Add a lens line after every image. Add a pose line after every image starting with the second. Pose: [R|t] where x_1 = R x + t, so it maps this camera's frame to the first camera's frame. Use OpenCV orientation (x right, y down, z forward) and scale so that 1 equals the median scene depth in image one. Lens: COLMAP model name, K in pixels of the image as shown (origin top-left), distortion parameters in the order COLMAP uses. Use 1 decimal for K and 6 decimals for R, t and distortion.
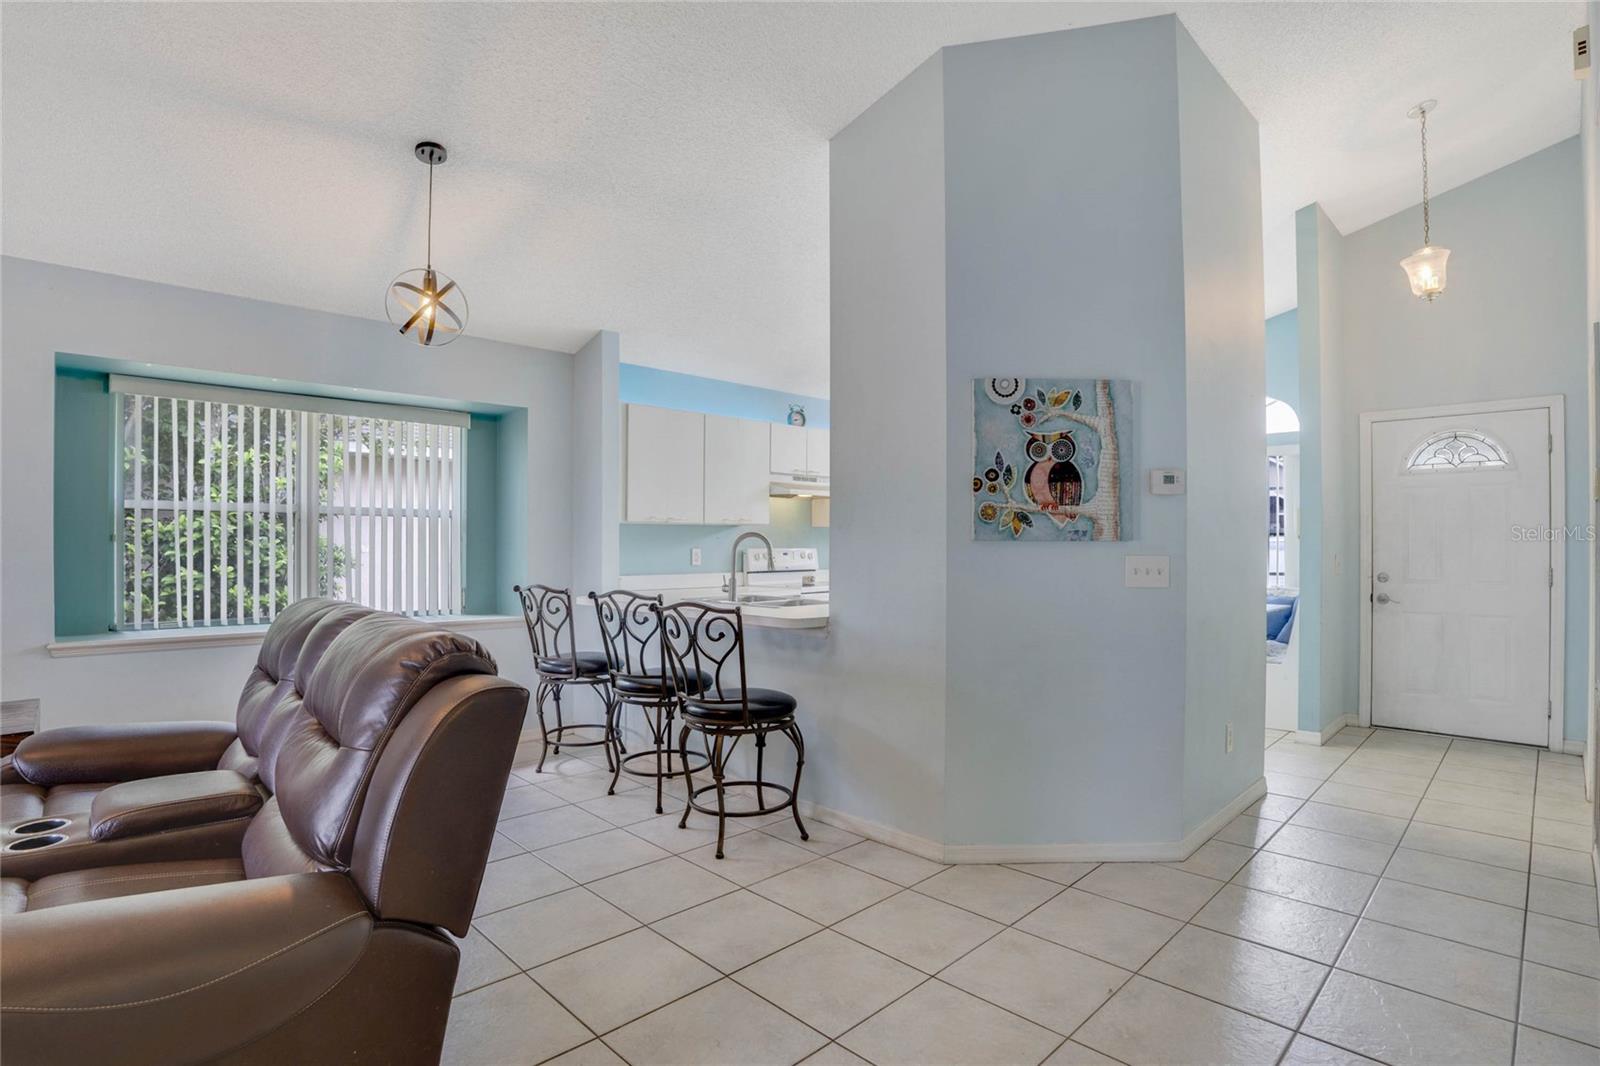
lens RADIAL K [[785.6, 0, 800.0], [0, 785.6, 533.0], [0, 0, 1]] dist [-0.036031, 0.001165]
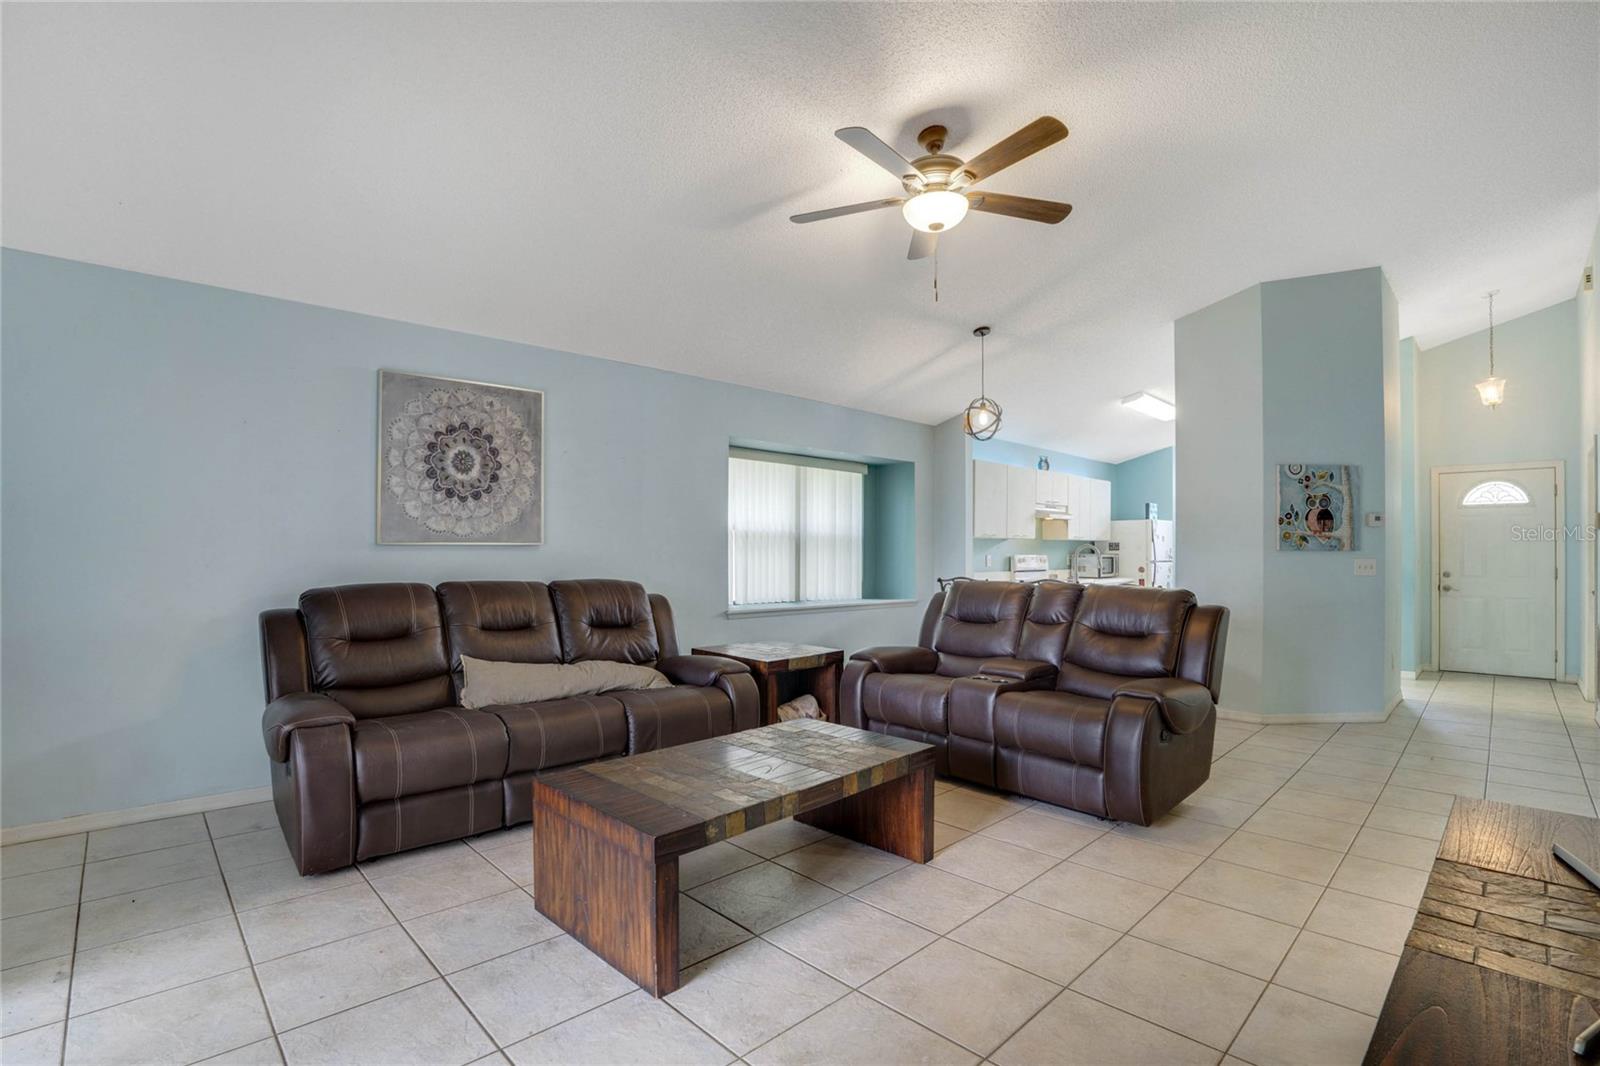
lens RADIAL K [[729.8, 0, 800.0], [0, 729.8, 533.0], [0, 0, 1]] dist [-0.040180, 0.000004]
pose [[0.999961, 0.005617, -0.006823, -0.915951], [-0.005661, 0.999963, -0.006532, -0.014678], [0.006786, 0.006570, 0.999955, -0.730361]]
